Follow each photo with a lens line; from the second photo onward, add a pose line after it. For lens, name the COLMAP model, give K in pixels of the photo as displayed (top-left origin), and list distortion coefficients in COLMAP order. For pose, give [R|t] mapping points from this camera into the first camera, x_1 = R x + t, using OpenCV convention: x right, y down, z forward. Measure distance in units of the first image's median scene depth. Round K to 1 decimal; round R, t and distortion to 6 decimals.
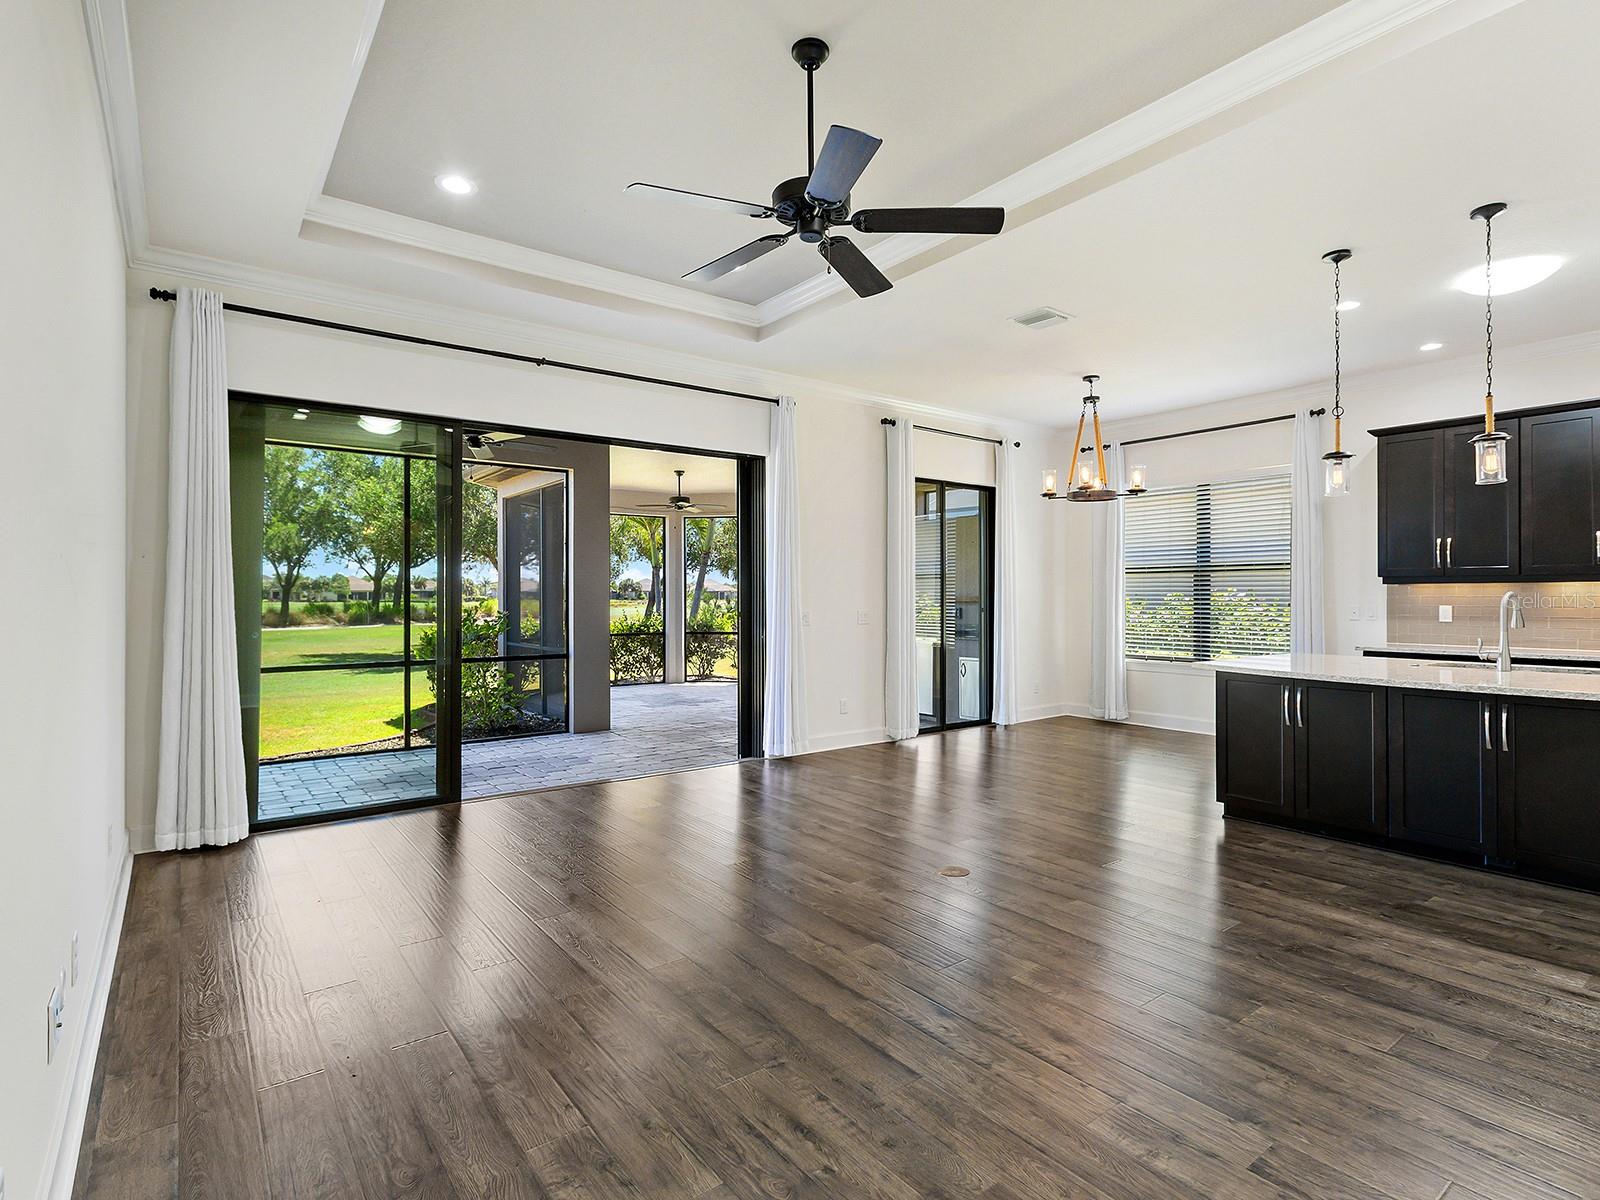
lens RADIAL K [[817.5, 0, 821.2], [0, 817.5, 592.7], [0, 0, 1]] dist [0.001332, -0.001077]
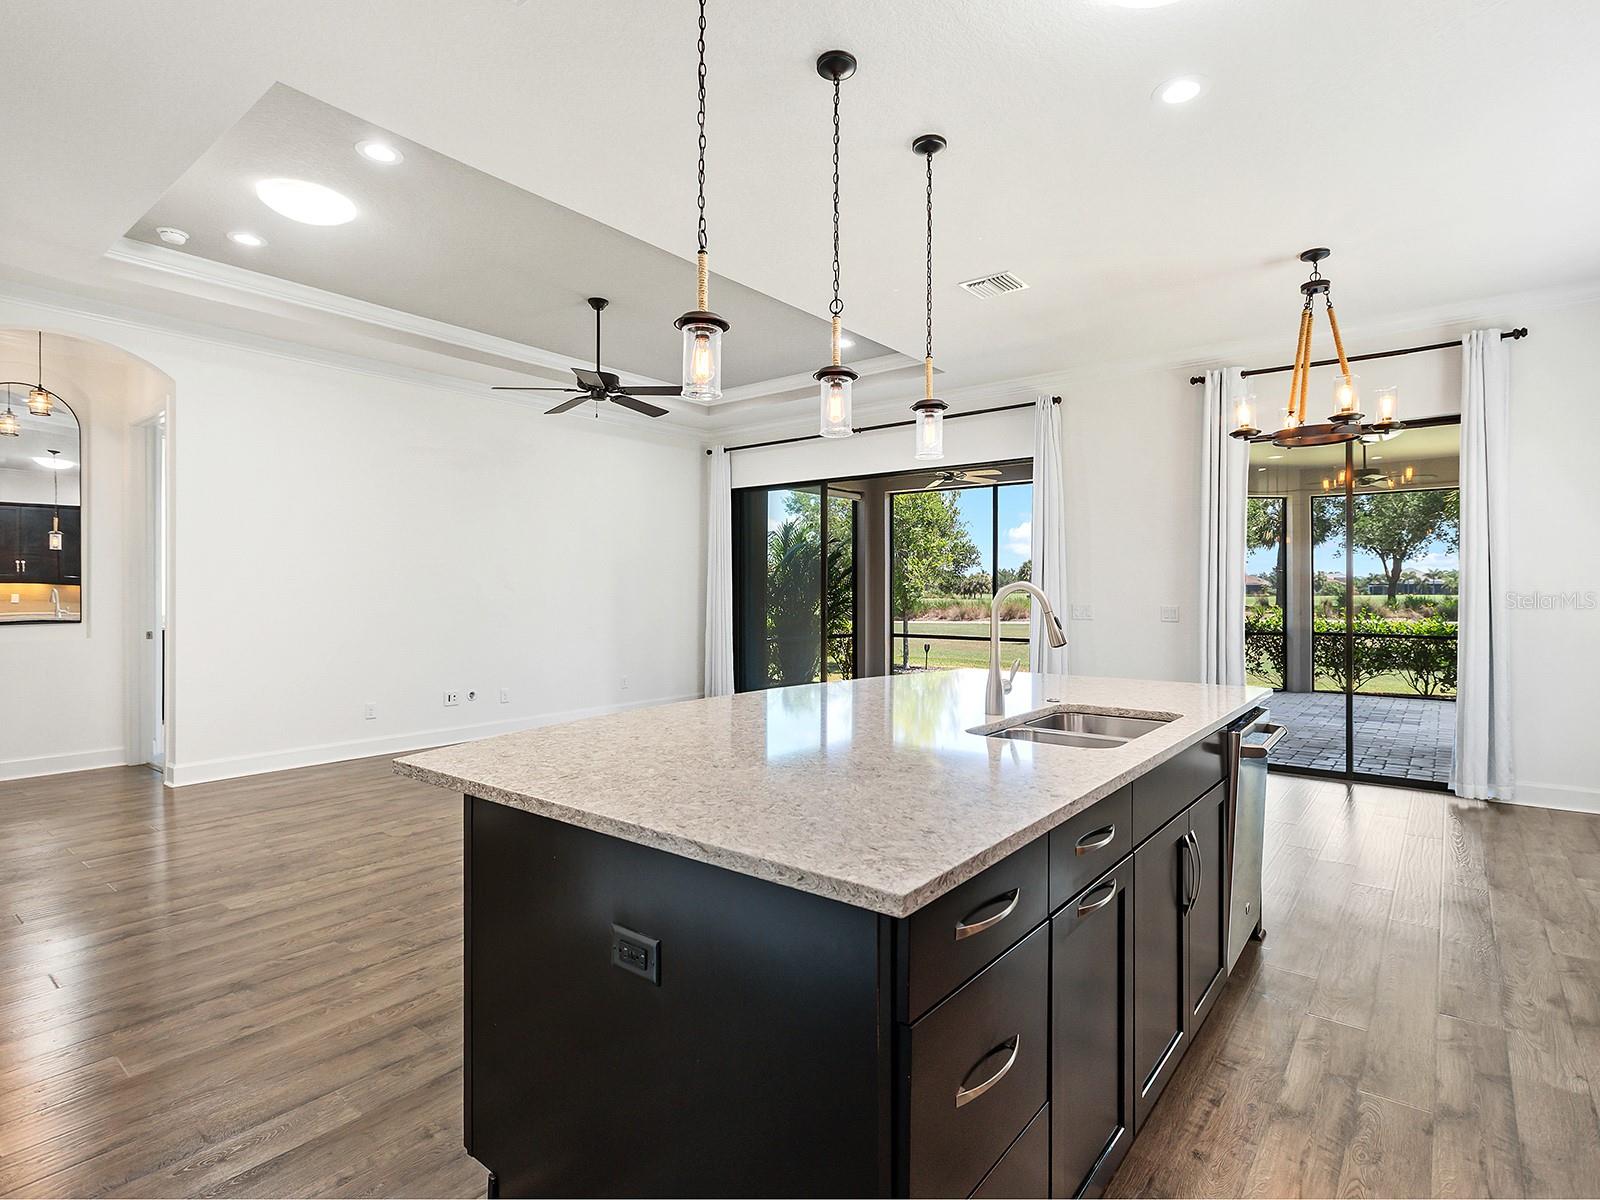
lens RADIAL K [[818.1, 0, 810.4], [0, 818.1, 589.3], [0, 0, 1]] dist [0.001559, -0.001381]
pose [[0.242206, -0.000477, -0.970225, 1.192068], [0.004598, 0.999989, 0.000656, 0.003212], [0.970214, -0.004620, 0.242206, 0.625127]]
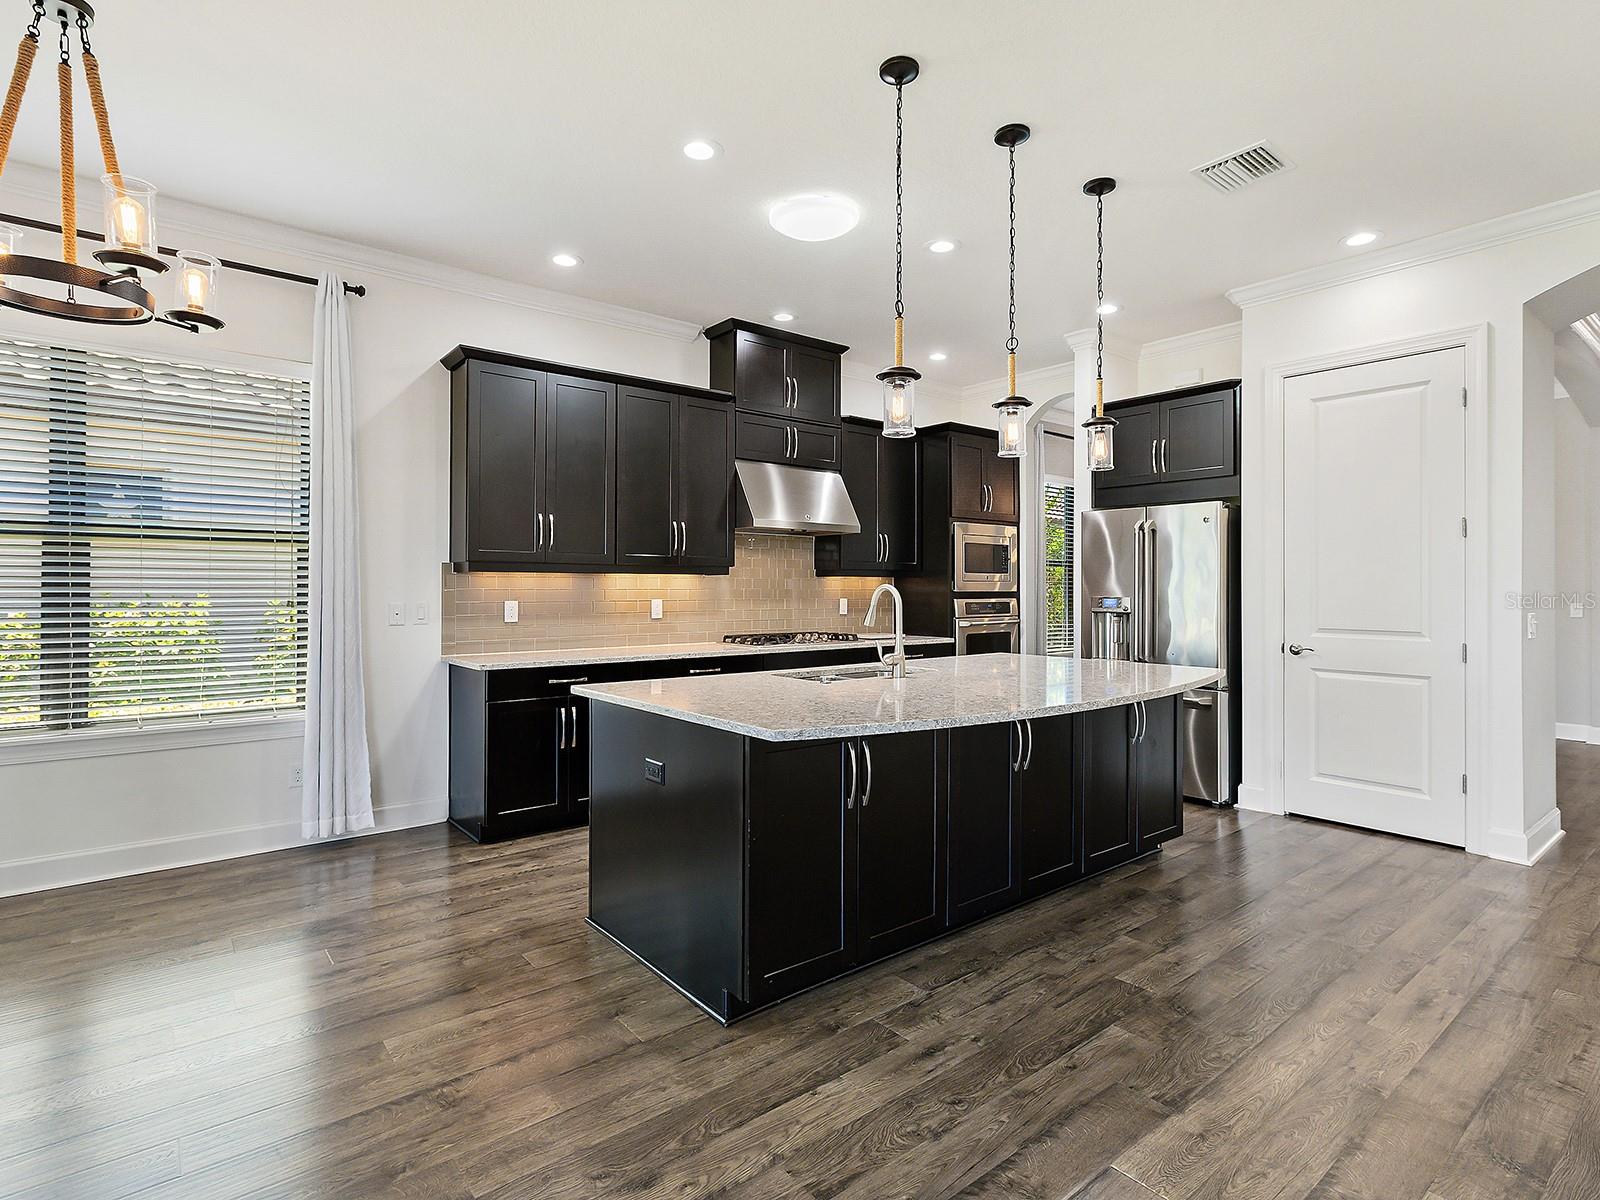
lens RADIAL K [[817.5, 0, 802.6], [0, 817.5, 583.6], [0, 0, 1]] dist [0.001237, -0.000345]
pose [[-0.018788, 0.007968, 0.999792, -0.016221], [-0.006263, 0.999948, -0.008087, 0.004668], [-0.999804, -0.006414, -0.018737, 0.962820]]
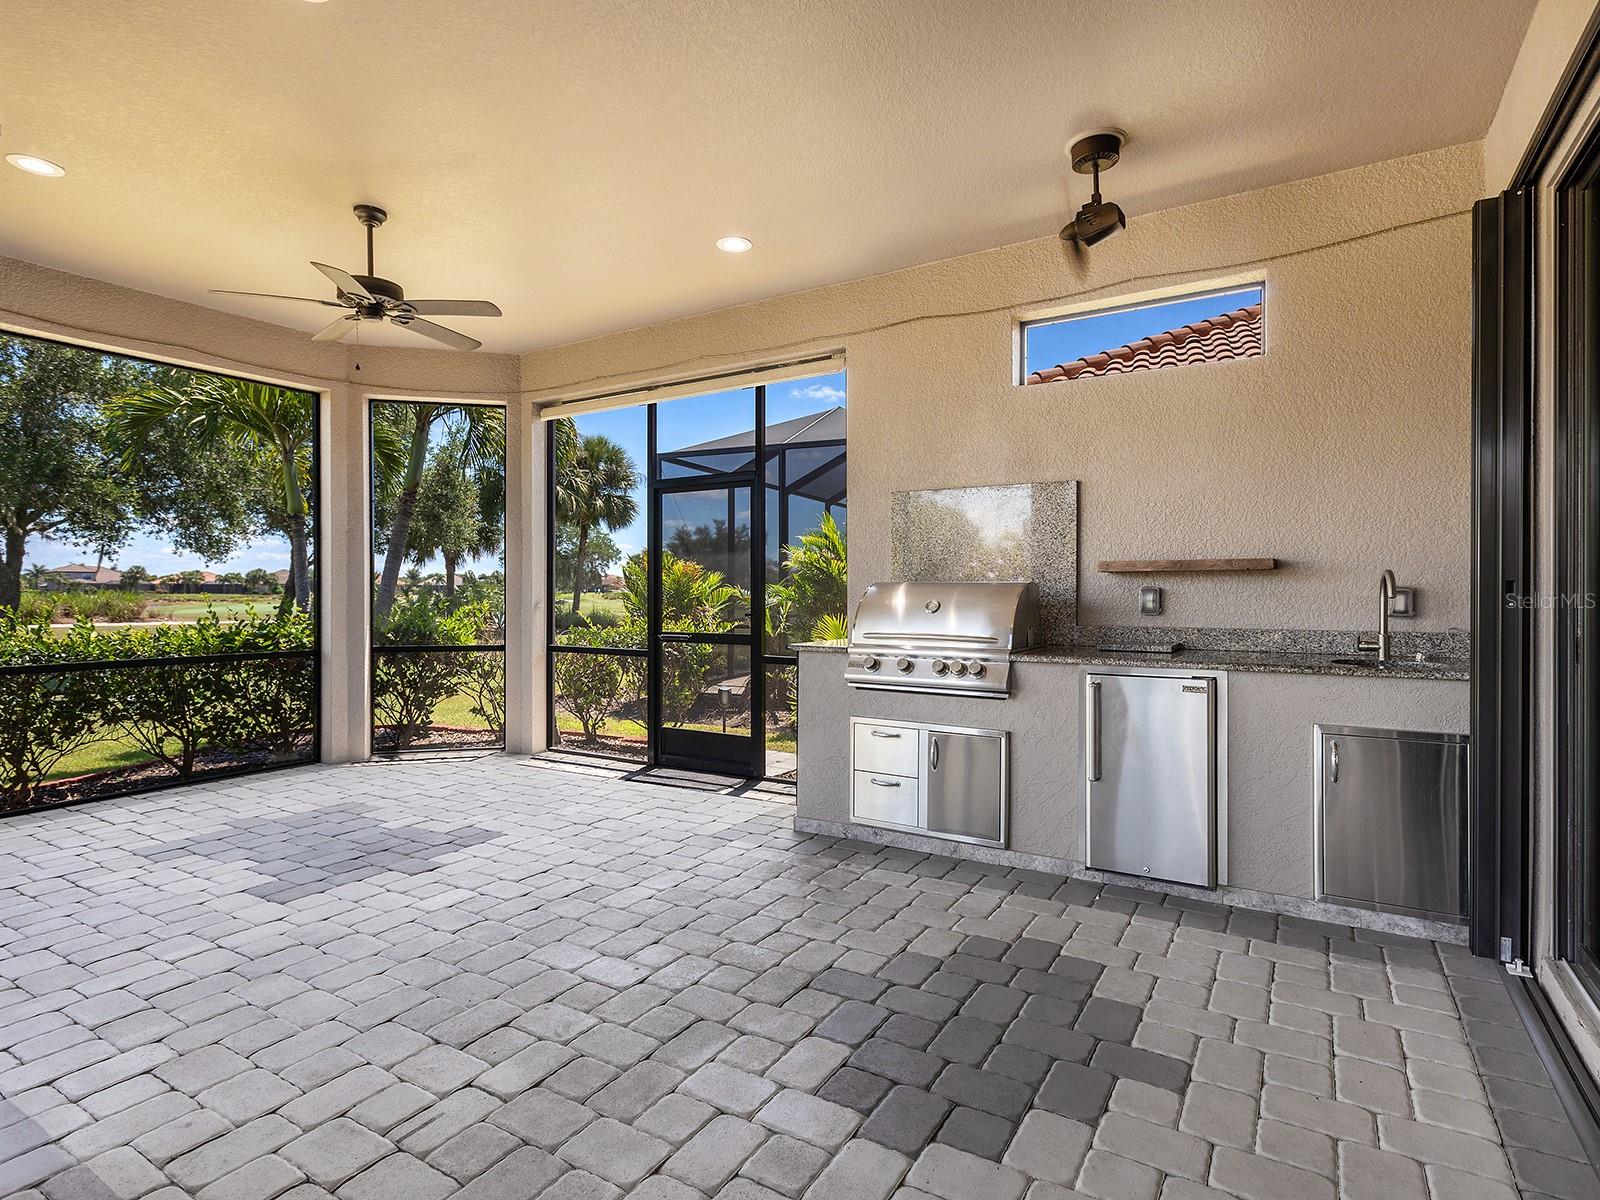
lens RADIAL K [[812.7, 0, 821.3], [0, 812.7, 592.1], [0, 0, 1]] dist [0.002740, -0.001278]
pose [[0.930912, 0.000244, 0.365244, -0.291927], [-0.002694, 0.999977, 0.006200, 0.041182], [-0.365235, -0.006755, 0.930891, 1.446582]]
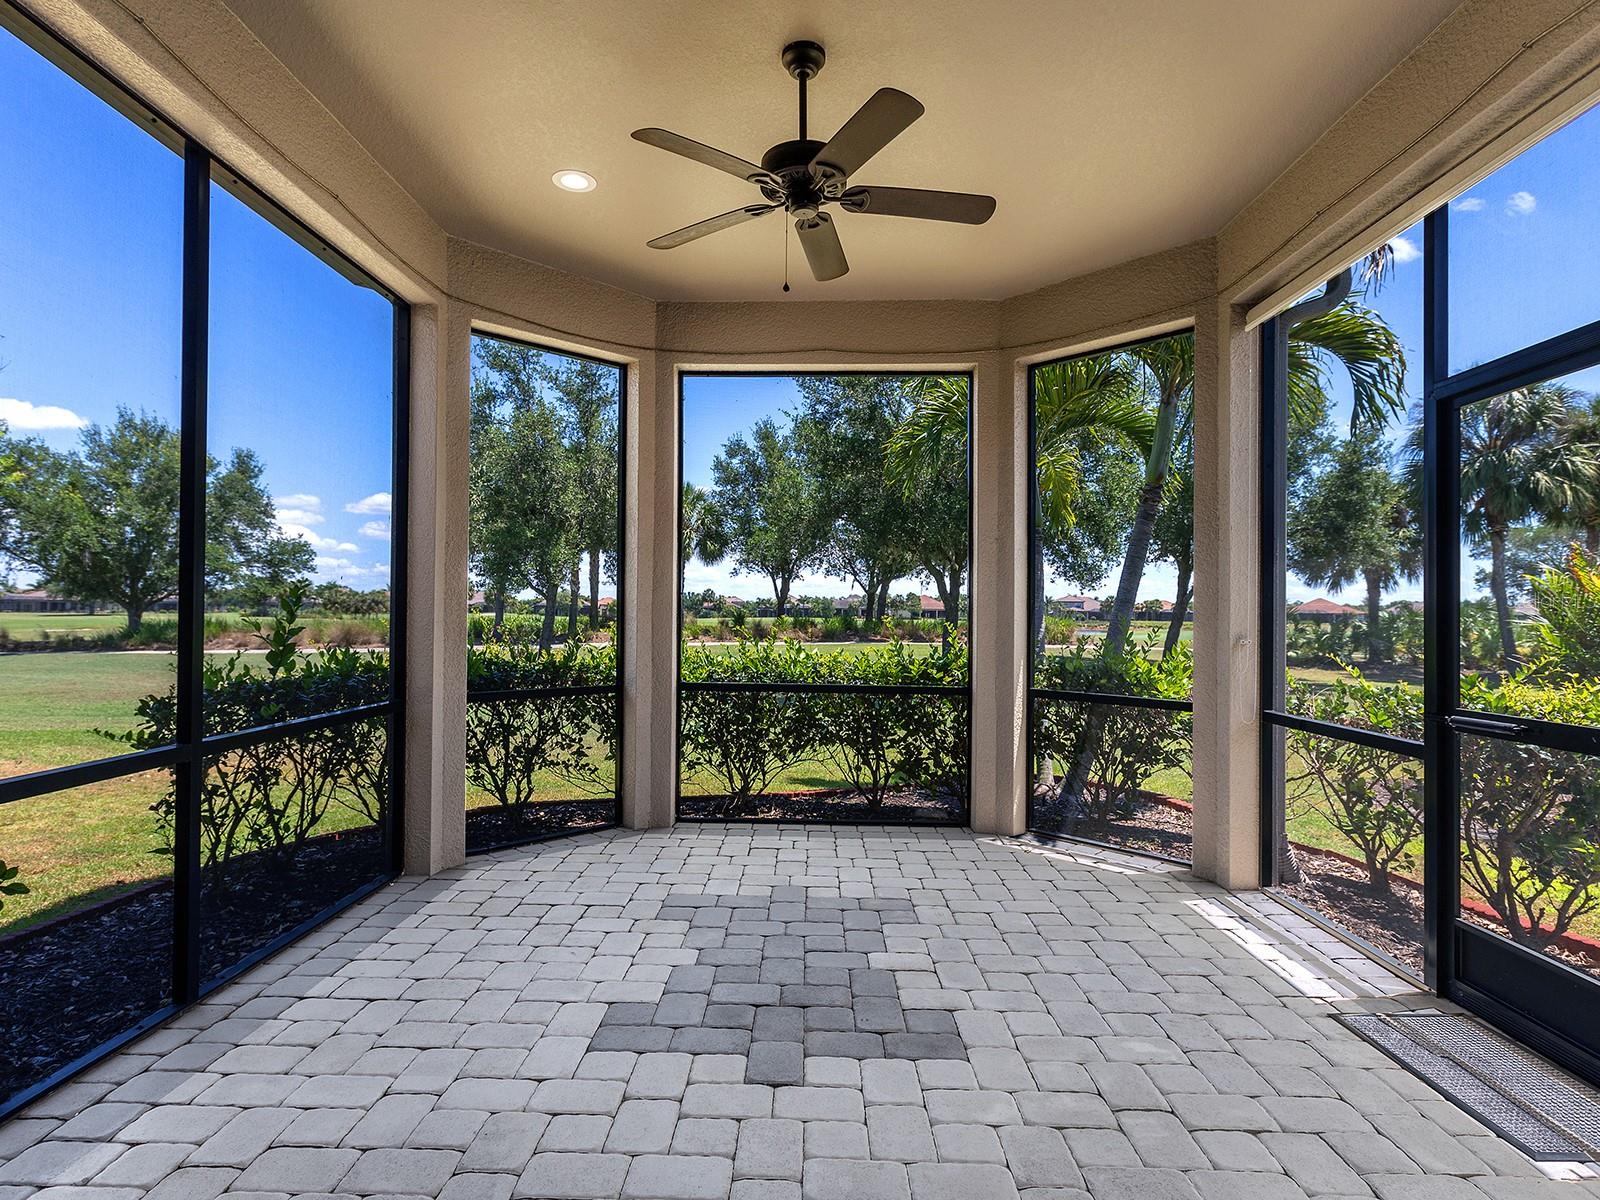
lens RADIAL K [[858.4, 0, 790.5], [0, 858.4, 601.7], [0, 0, 1]] dist [0.000643, 0.000206]
pose [[0.771922, -0.000477, -0.635717, -0.036042], [-0.007921, 0.999915, -0.010369, 0.046359], [0.635668, 0.013039, 0.771853, 1.946274]]
